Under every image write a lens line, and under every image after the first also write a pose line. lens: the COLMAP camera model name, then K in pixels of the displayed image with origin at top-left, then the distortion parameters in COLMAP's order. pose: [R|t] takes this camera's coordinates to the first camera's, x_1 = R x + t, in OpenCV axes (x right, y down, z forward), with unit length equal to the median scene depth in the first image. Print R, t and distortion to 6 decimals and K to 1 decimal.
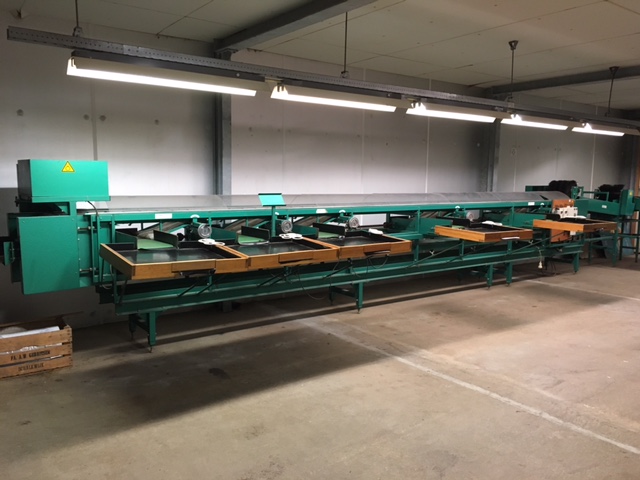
lens RADIAL K [[540.7, 0, 320.0], [0, 540.7, 240.0], [0, 0, 1]] dist [0.018091, 0.001891]
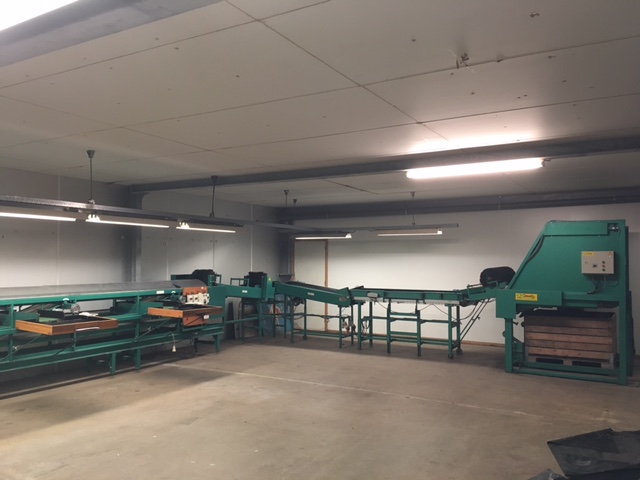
lens RADIAL K [[542.1, 0, 320.1], [0, 542.1, 249.4], [0, 0, 1]] dist [0.005881, -0.010068]
pose [[0.911582, -0.001176, 0.411117, 0.223027], [0.055319, 0.991253, -0.119825, -0.004516], [-0.407380, 0.131972, 0.903673, -0.114807]]
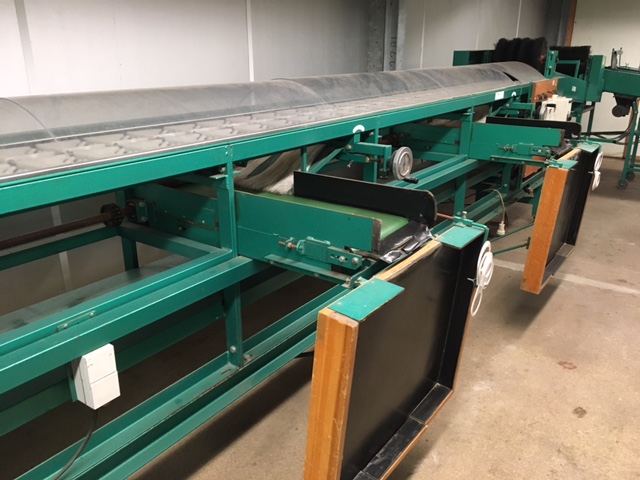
lens RADIAL K [[540.7, 0, 320.0], [0, 540.7, 240.0], [0, 0, 1]] dist [0.018091, 0.001891]
pose [[0.948618, -0.122493, 0.291753, 0.117740], [0.054109, 0.971246, 0.231847, -0.060455], [-0.311764, -0.204147, 0.927969, 0.608342]]
